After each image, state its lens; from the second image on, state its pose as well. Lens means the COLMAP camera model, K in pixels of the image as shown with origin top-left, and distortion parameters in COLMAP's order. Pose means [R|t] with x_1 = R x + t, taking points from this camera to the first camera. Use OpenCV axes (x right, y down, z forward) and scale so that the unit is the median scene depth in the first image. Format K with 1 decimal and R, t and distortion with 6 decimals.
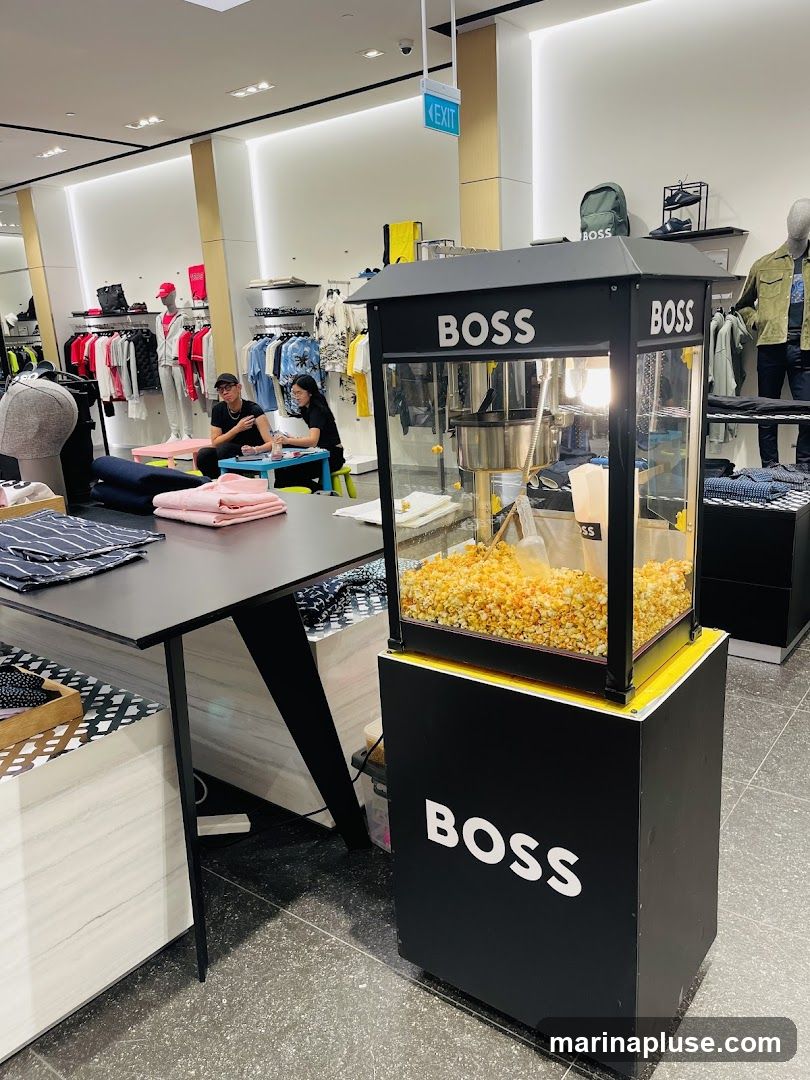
lens RADIAL K [[822.1, 0, 409.2], [0, 822.1, 540.9], [0, 0, 1]] dist [0.026383, -0.001192]
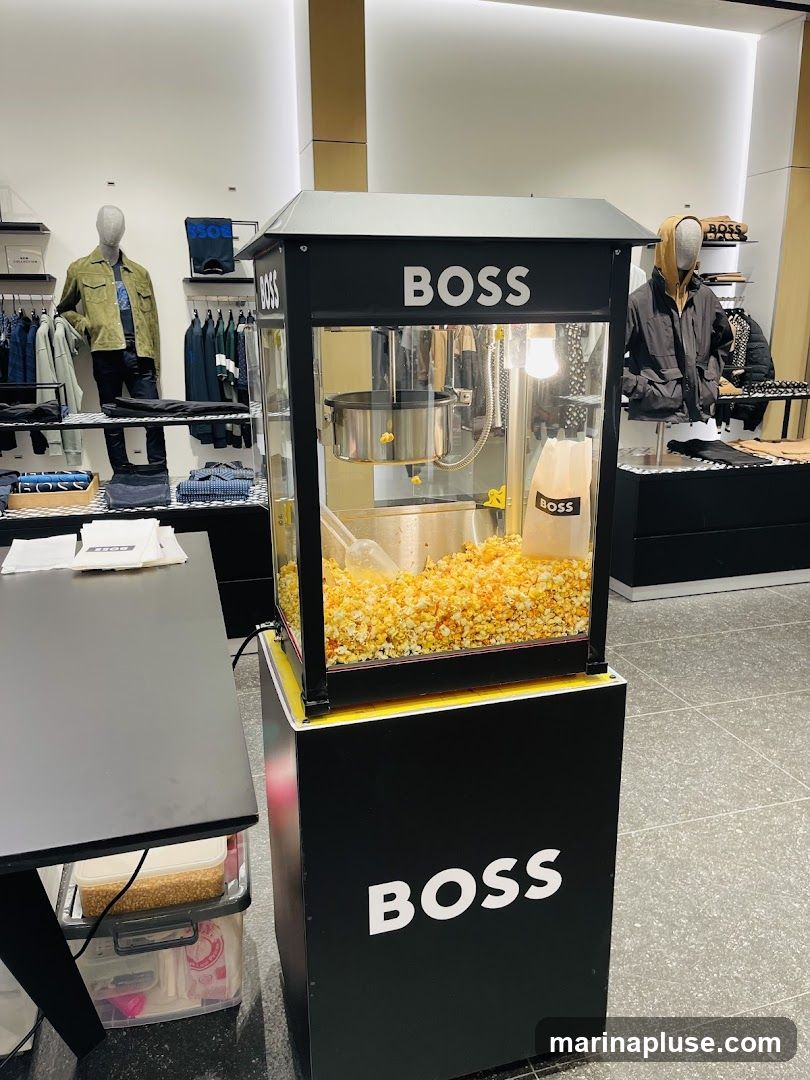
lens RADIAL K [[822.1, 0, 408.5], [0, 822.1, 540.4], [0, 0, 1]] dist [0.026383, -0.001192]
pose [[0.588899, -0.159784, 0.792255, -0.593858], [0.176525, 0.982024, 0.066843, -0.064154], [-0.788693, 0.100489, 0.606519, 0.515436]]
